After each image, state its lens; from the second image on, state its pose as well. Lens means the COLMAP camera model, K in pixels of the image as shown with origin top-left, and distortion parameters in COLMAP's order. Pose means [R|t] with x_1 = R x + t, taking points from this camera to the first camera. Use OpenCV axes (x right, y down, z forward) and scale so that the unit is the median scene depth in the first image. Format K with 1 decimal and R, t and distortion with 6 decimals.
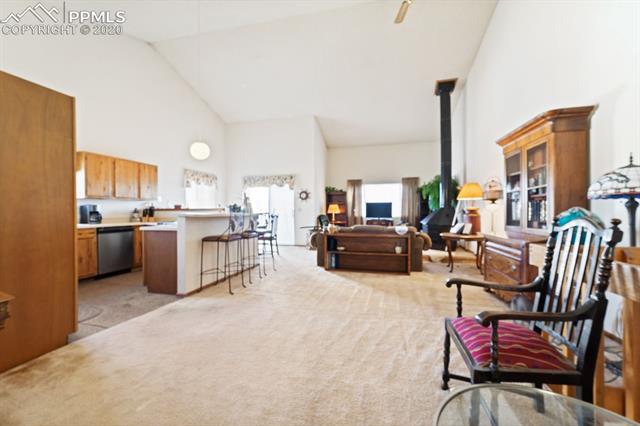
lens RADIAL K [[264.7, 0, 322.8], [0, 264.7, 211.9], [0, 0, 1]] dist [0.005698, 0.000247]
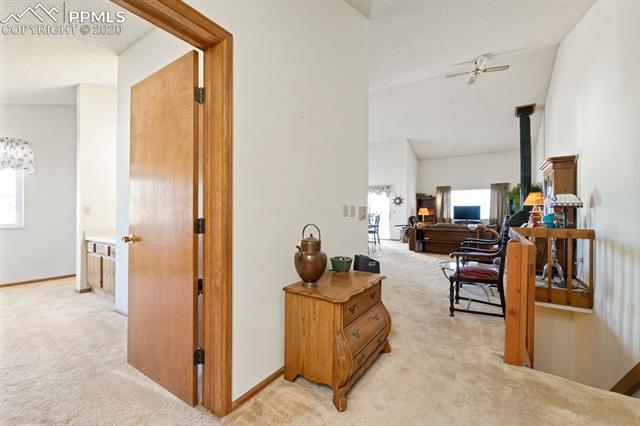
lens RADIAL K [[264.7, 0, 307.9], [0, 264.7, 214.7], [0, 0, 1]] dist [0.005698, 0.000247]
pose [[0.928713, 0.009171, -0.370686, 0.000166], [-0.008222, 0.999958, 0.004142, 0.003329], [0.370708, -0.000799, 0.928749, -0.359343]]
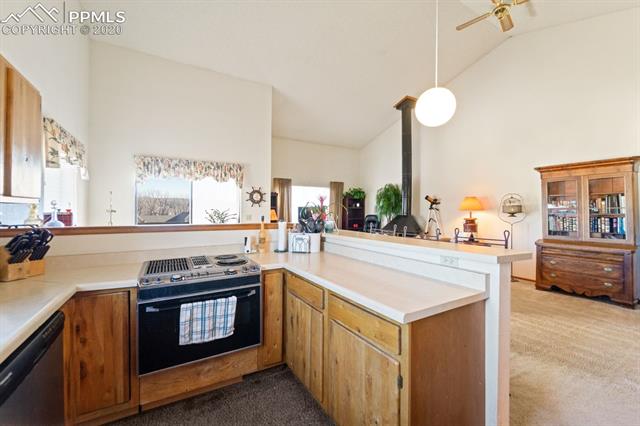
lens RADIAL K [[264.7, 0, 322.9], [0, 264.7, 211.8], [0, 0, 1]] dist [0.005698, 0.000247]
pose [[0.701133, 0.002496, 0.713026, -0.443659], [-0.006325, 0.999976, 0.002719, -0.025224], [-0.713003, -0.006417, 0.701132, 0.392905]]
